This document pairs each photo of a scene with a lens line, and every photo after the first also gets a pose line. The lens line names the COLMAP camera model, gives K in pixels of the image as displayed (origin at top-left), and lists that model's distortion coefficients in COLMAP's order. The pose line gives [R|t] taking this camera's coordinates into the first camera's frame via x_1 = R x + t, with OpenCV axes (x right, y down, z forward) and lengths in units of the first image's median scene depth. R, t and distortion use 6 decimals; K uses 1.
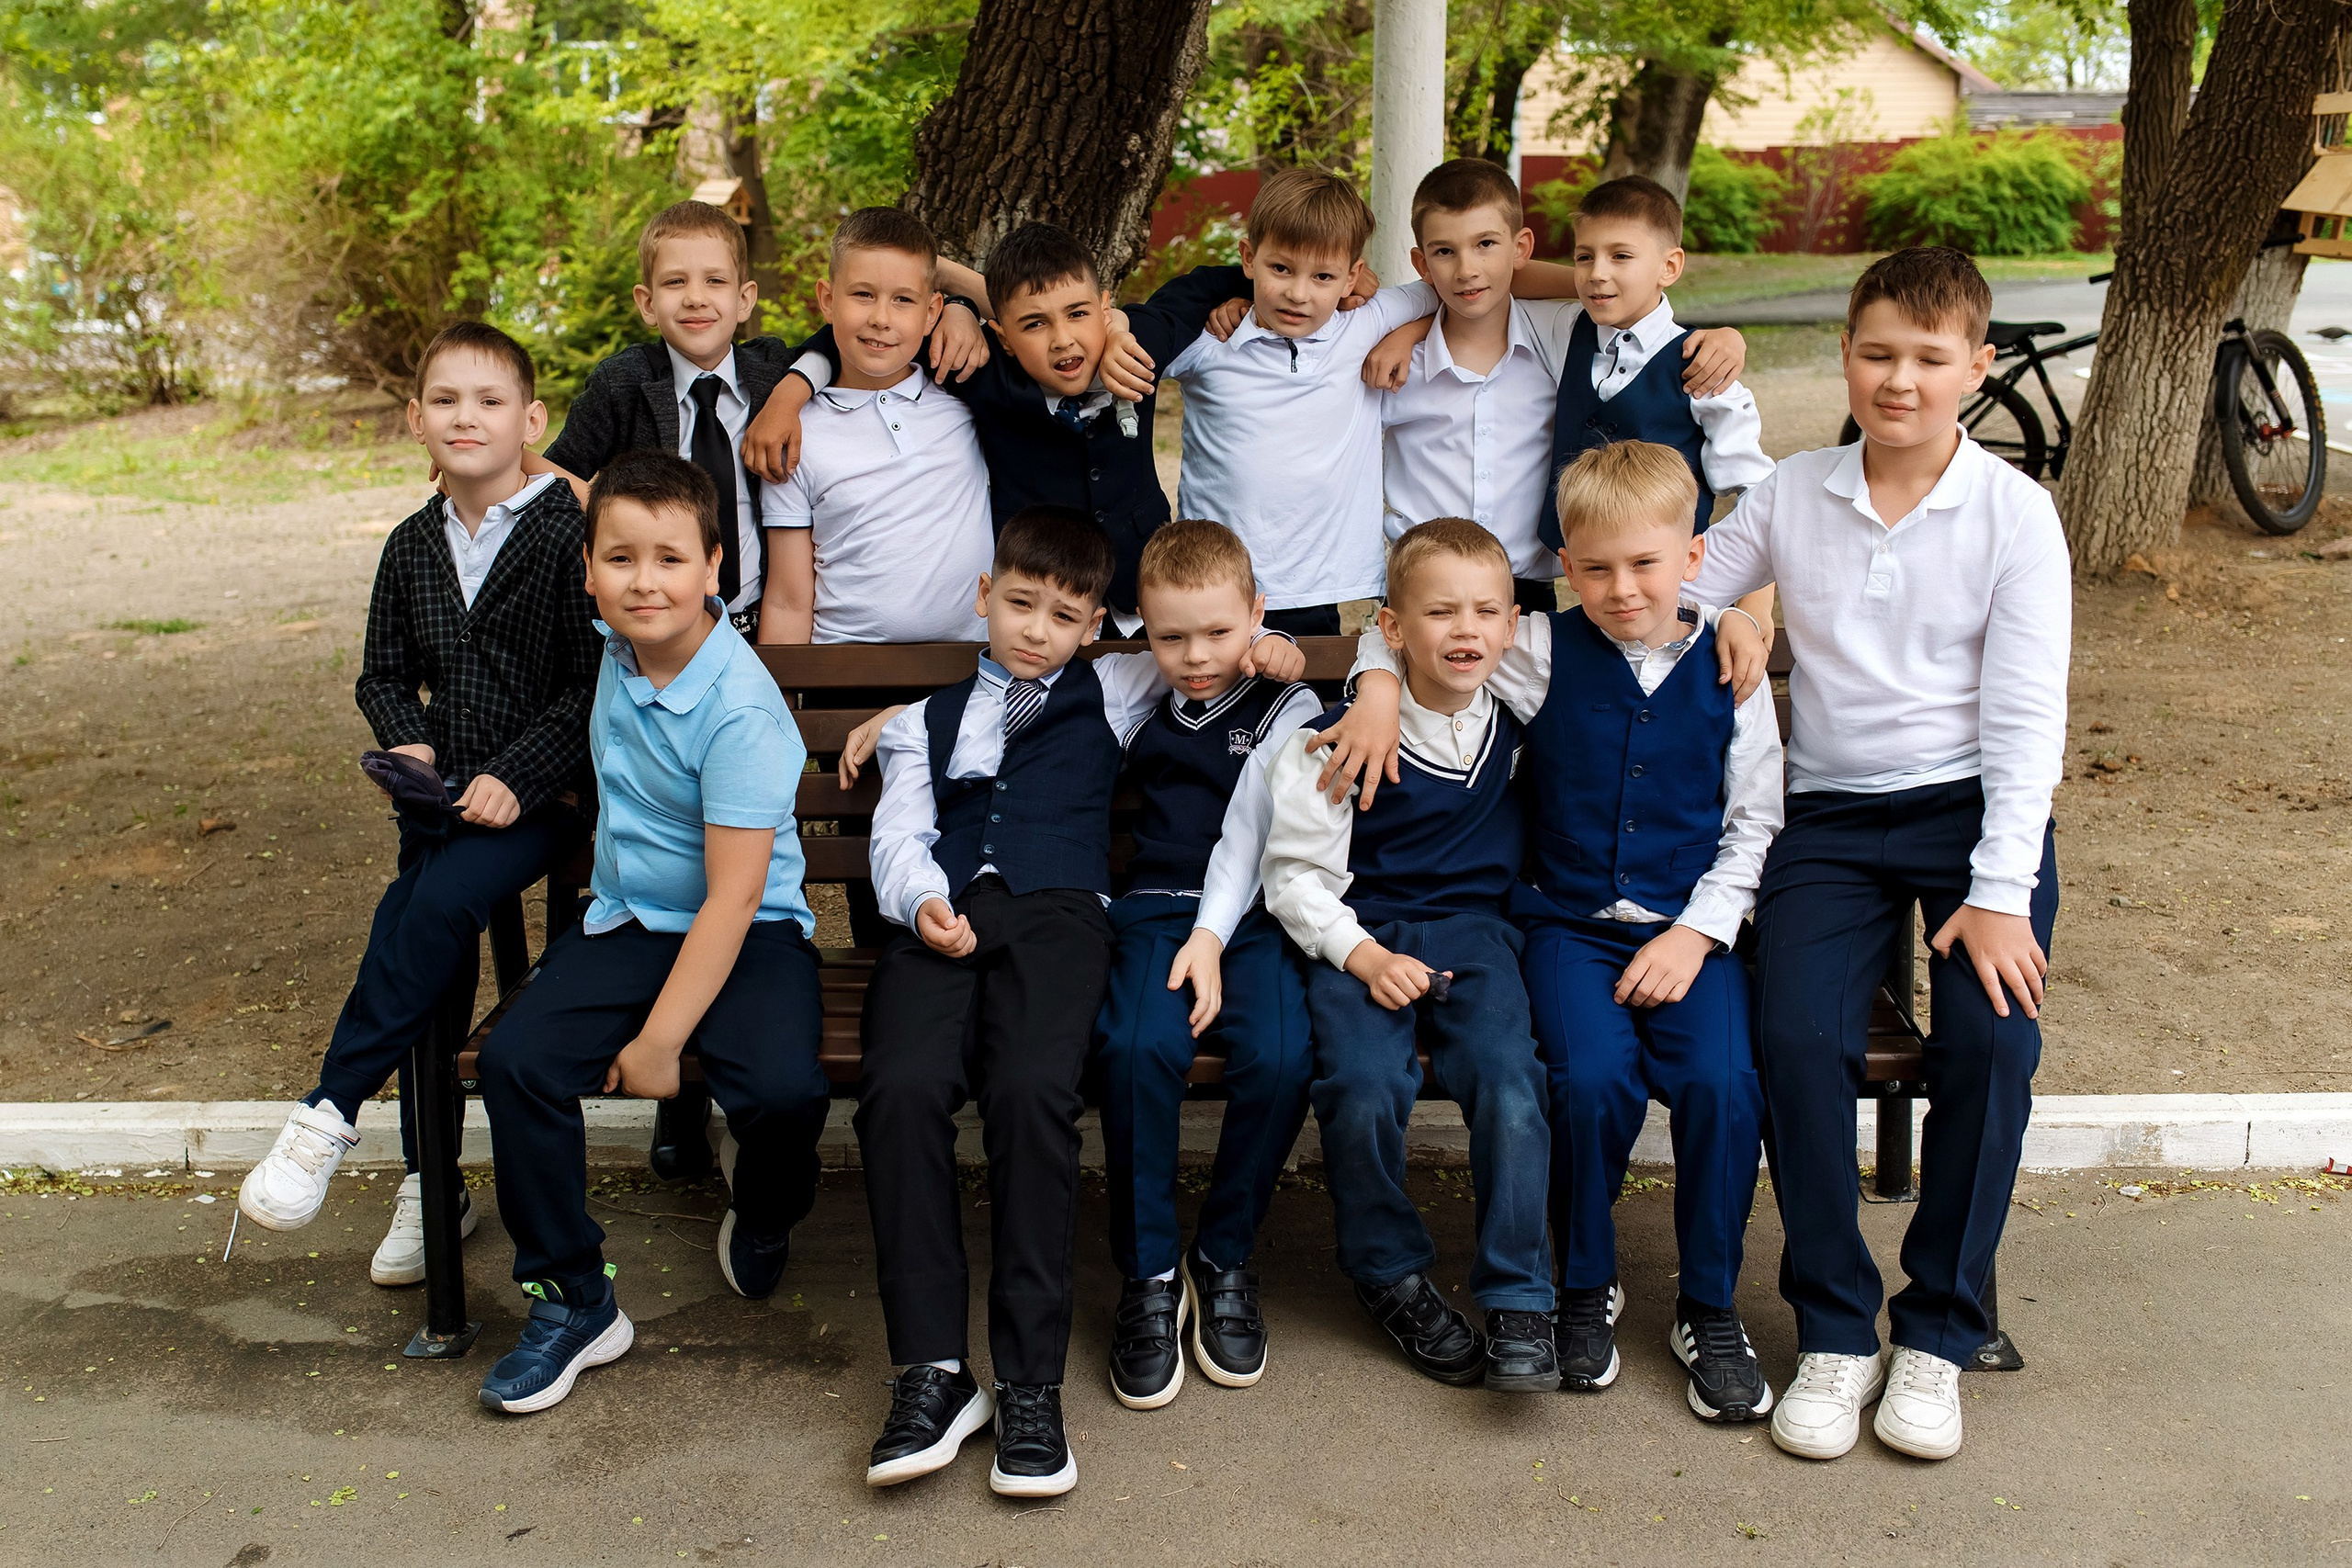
lens RADIAL K [[2463.8, 0, 1051.1], [0, 2463.8, 793.7], [0, 0, 1]] dist [0.006550, -0.012471]
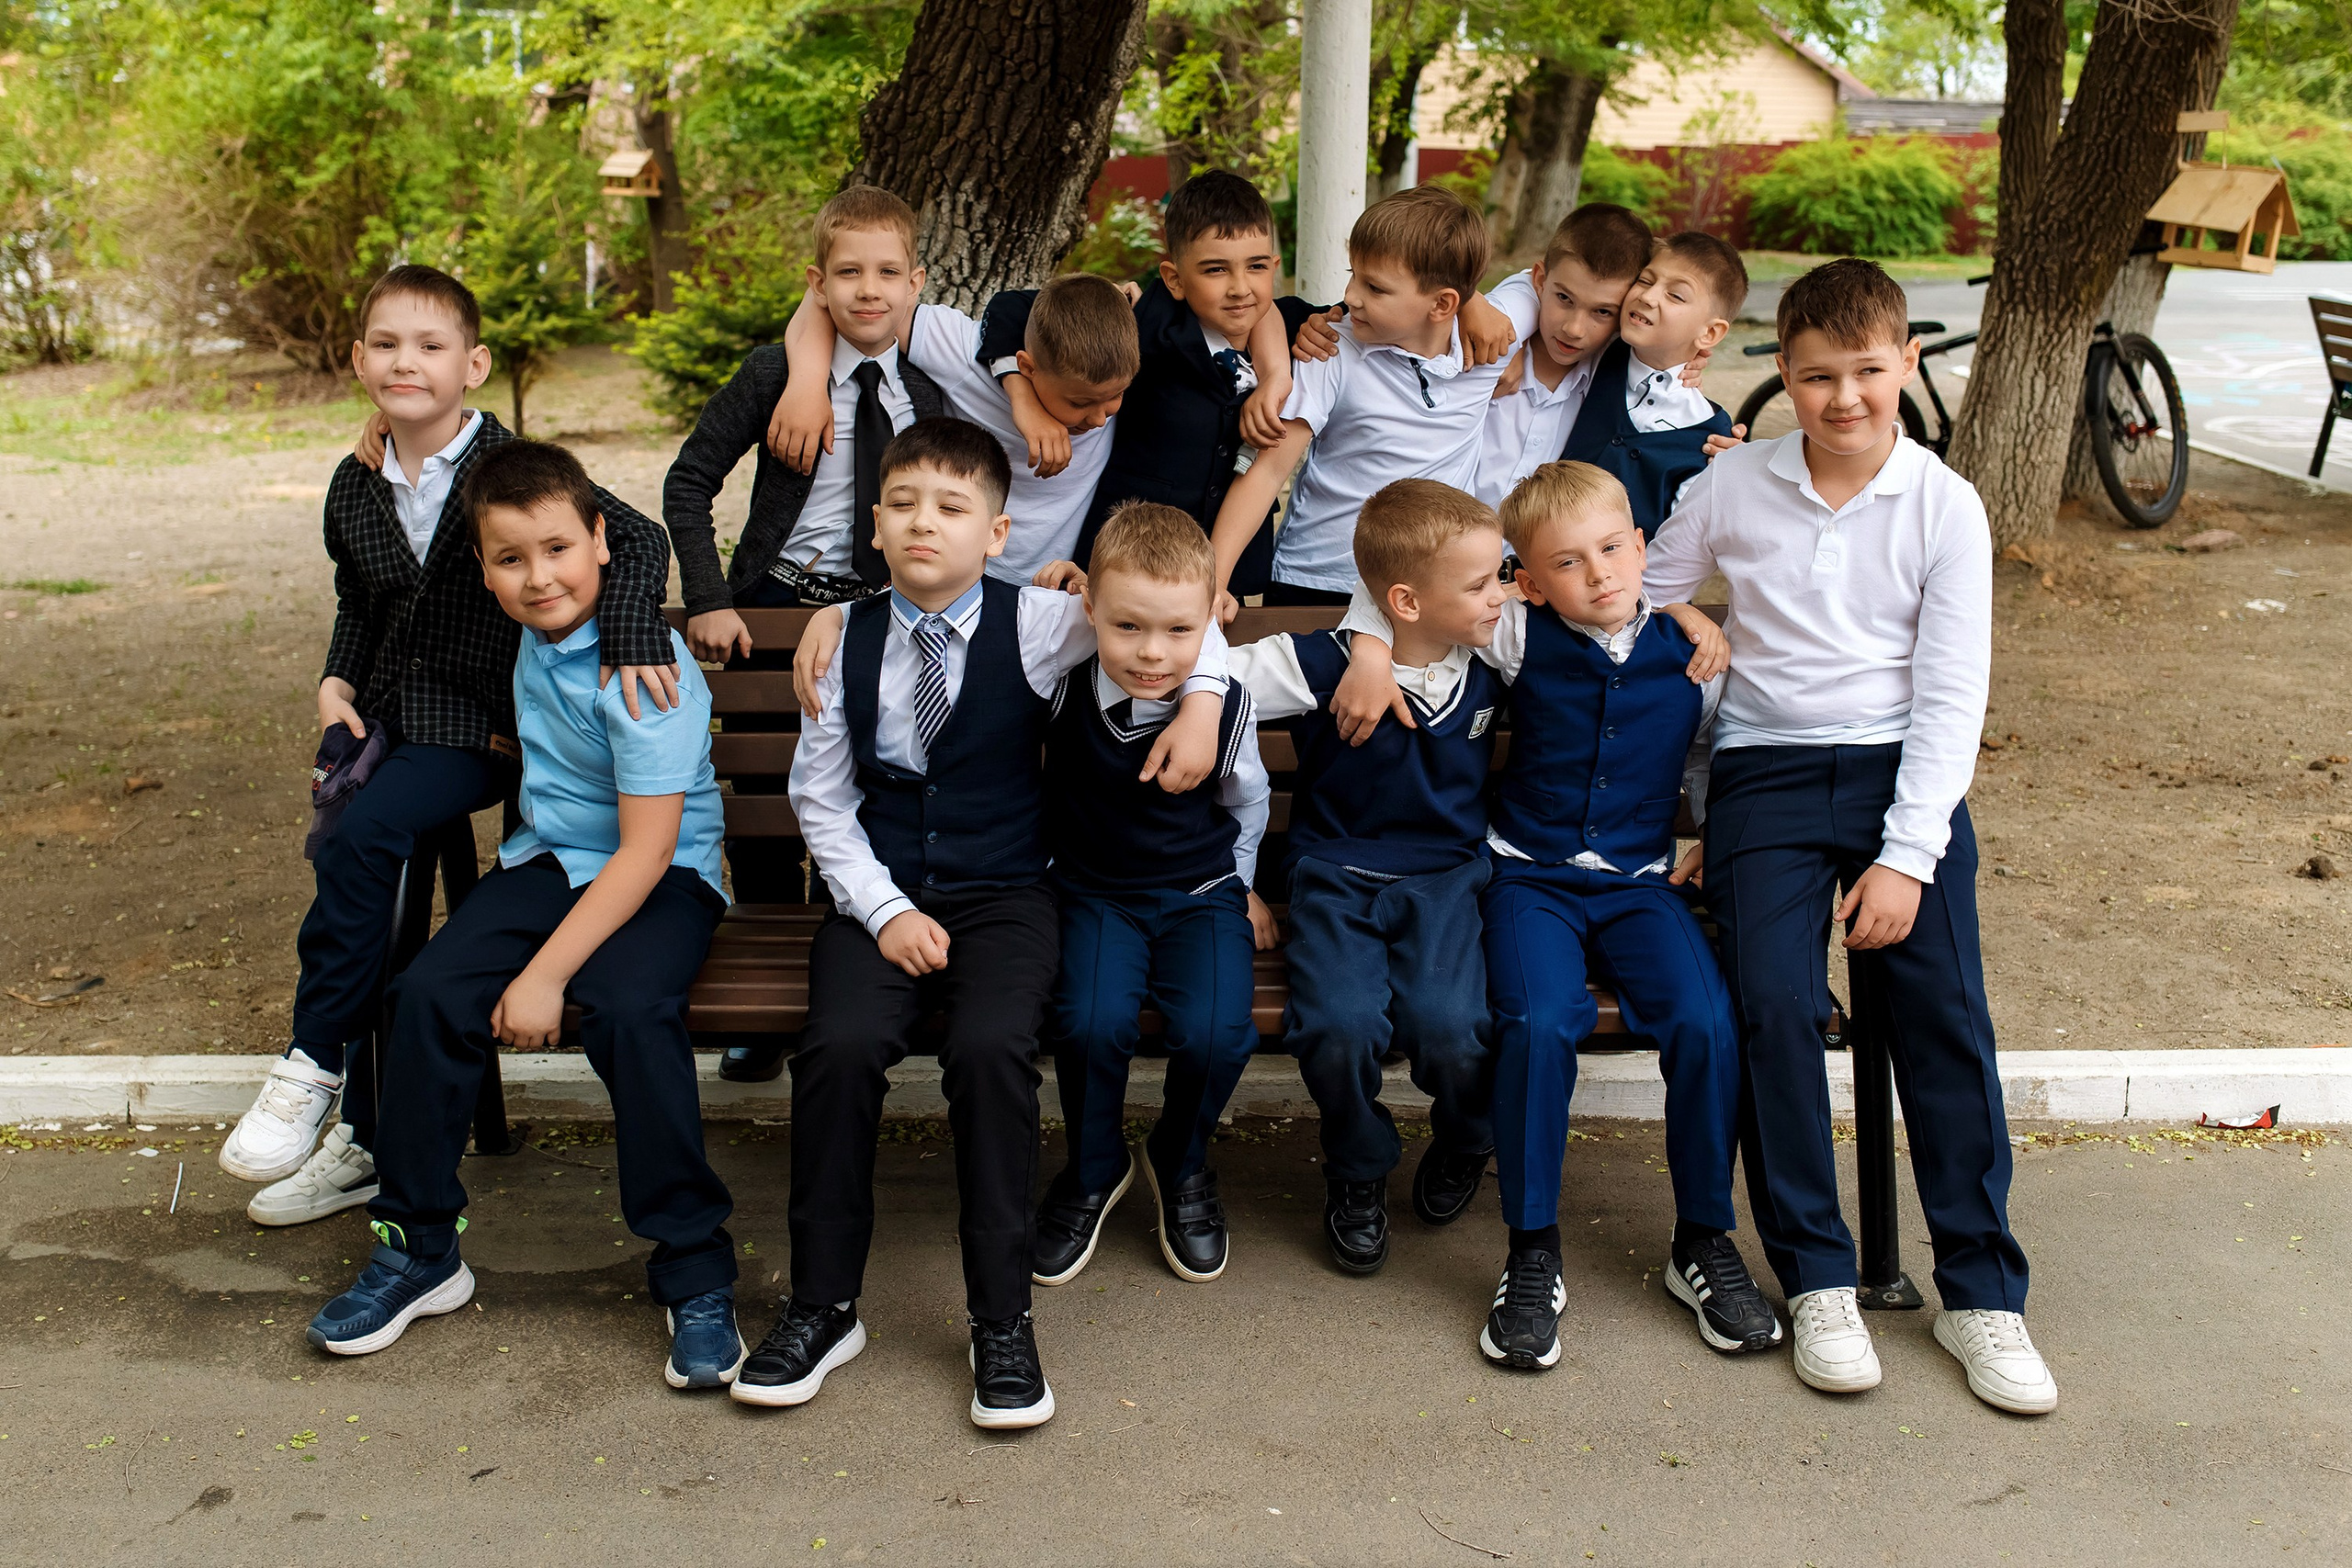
lens RADIAL K [[2457.2, 0, 1109.8], [0, 2457.2, 692.7], [0, 0, 1]] dist [0.007530, -0.014493]
pose [[0.997829, 0.011616, 0.064821, -0.009241], [-0.009579, 0.999453, -0.031641, 0.002574], [-0.065153, 0.030952, 0.997395, -0.013366]]
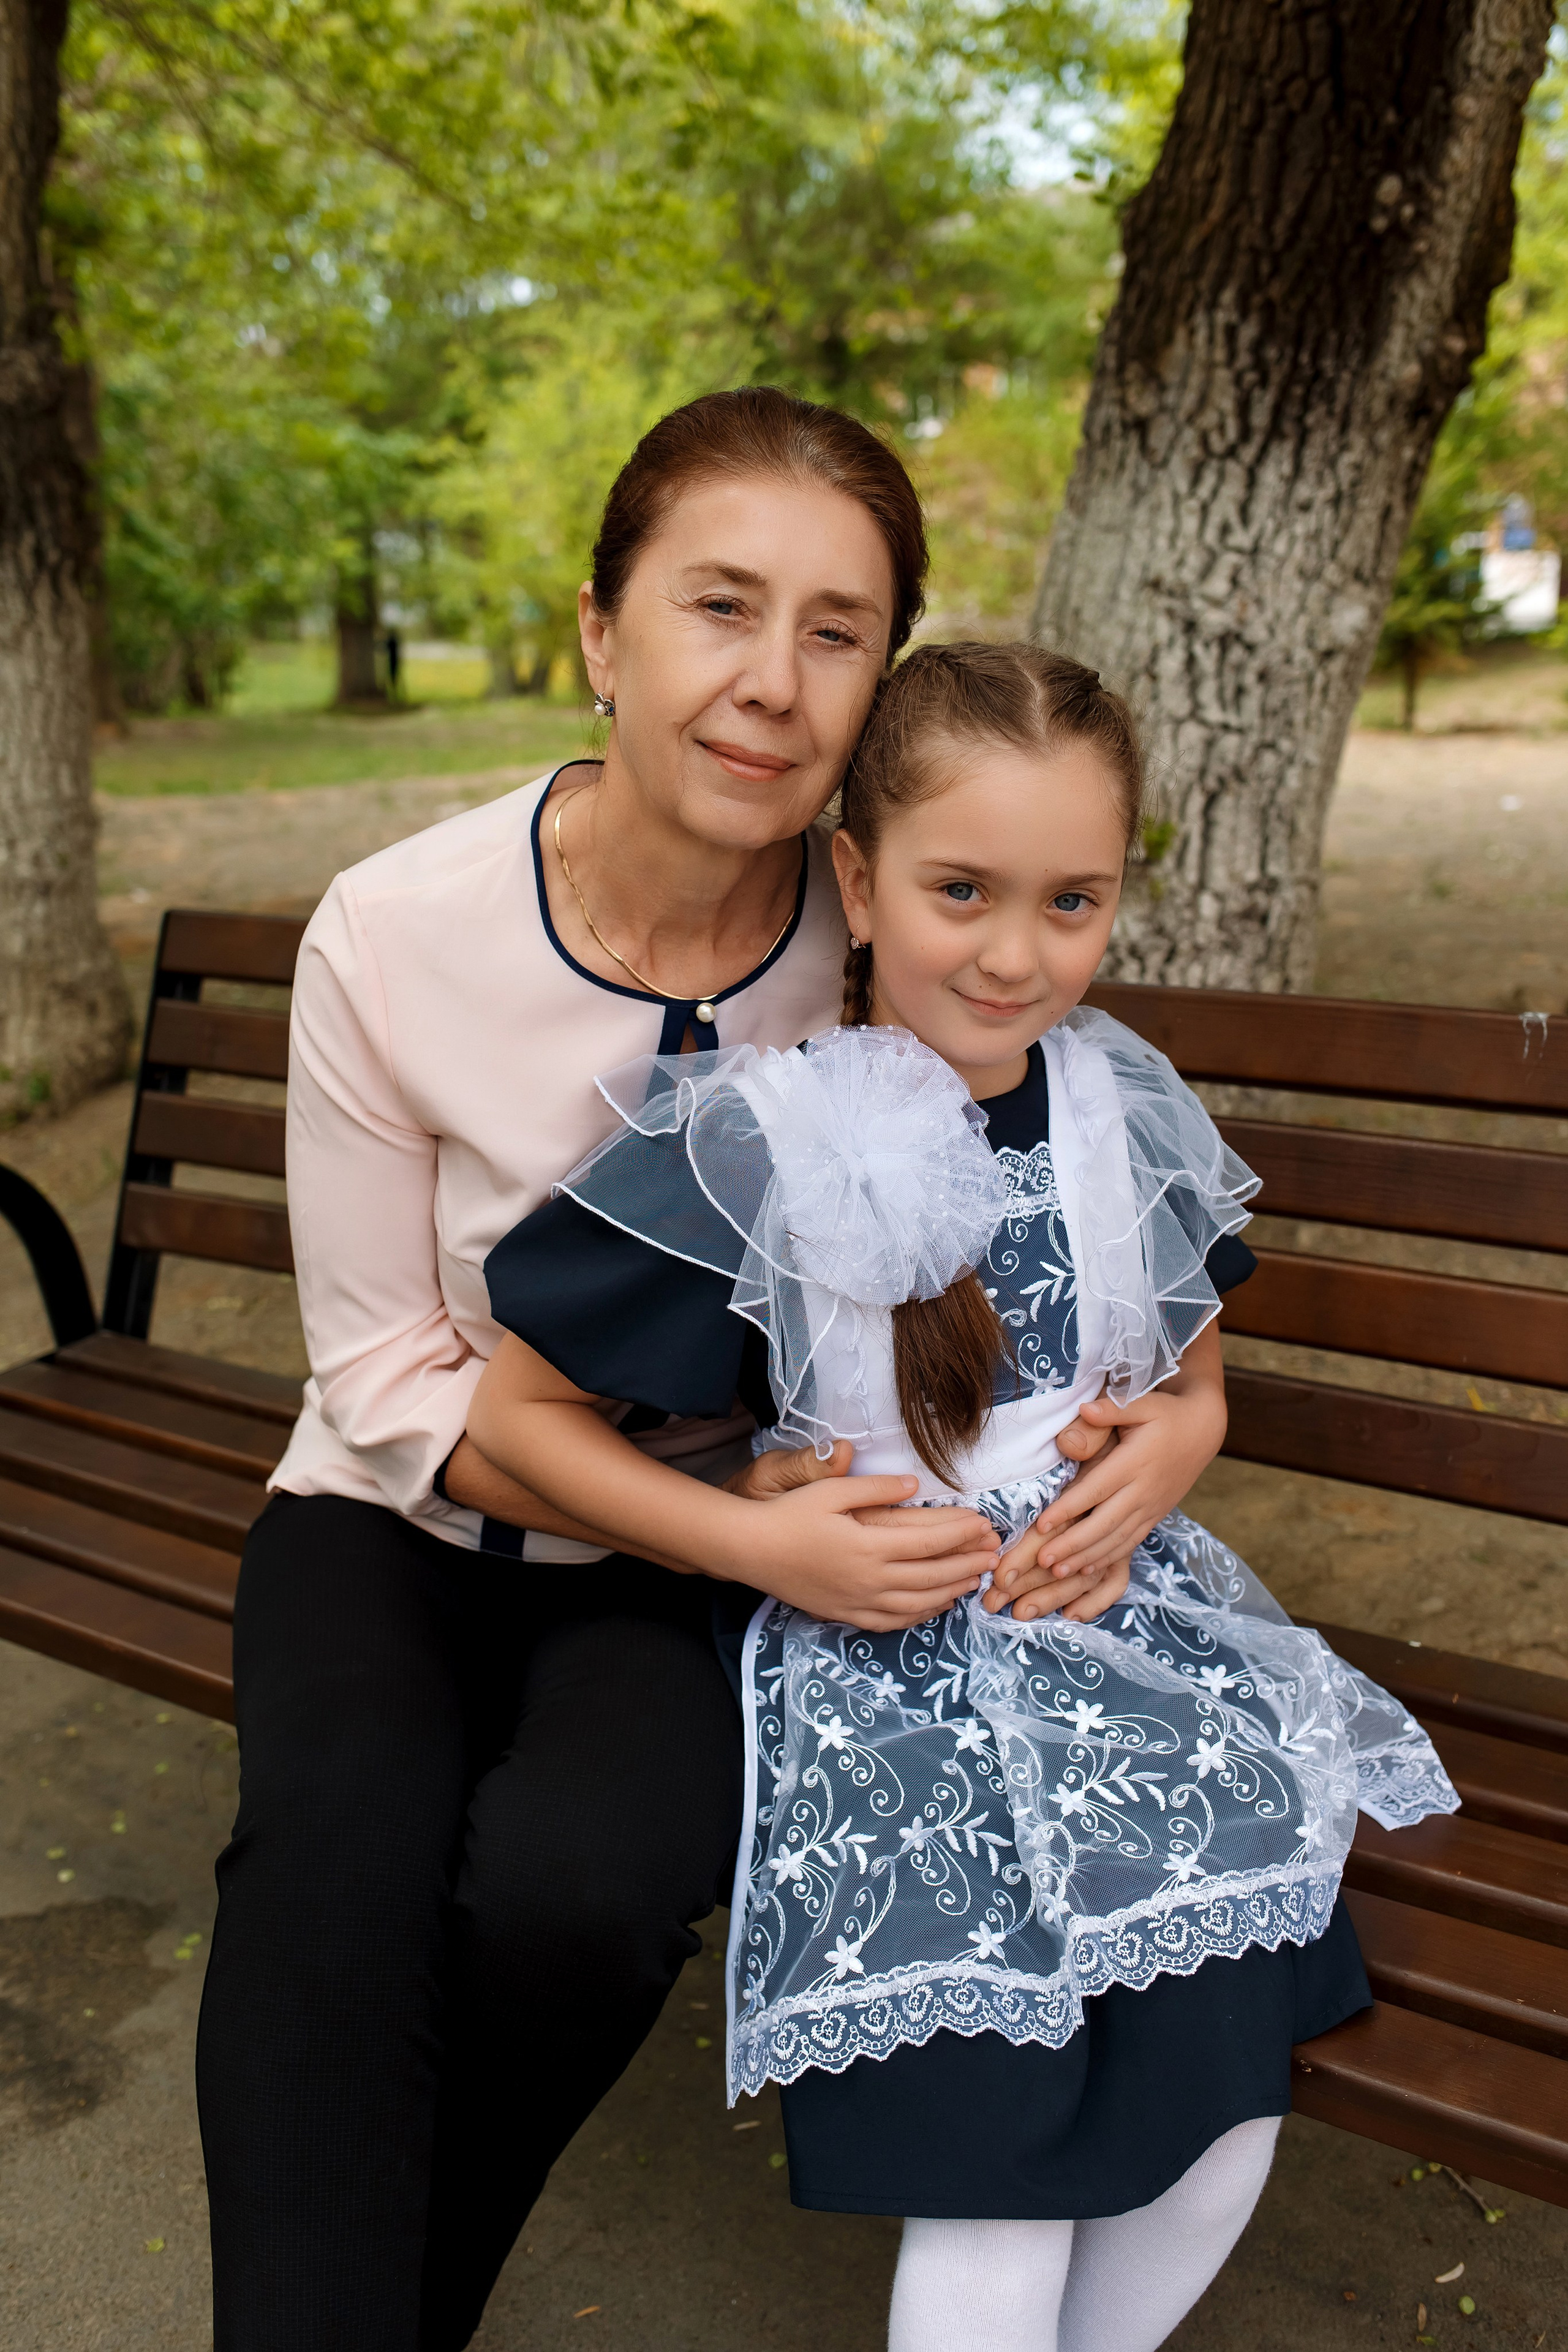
lens RADIAL K [[2231.0, 0, 785.9], [0, 2231.0, 1176.7], [0, 0, 1]] dist [-0.021787, 0.015613]
pose [[0.875538, 0.122471, -0.467369, 0.117117], [-0.091267, 0.991847, 0.088933, -0.025539], [0.474450, -0.035209, 0.879578, 0.234645]]
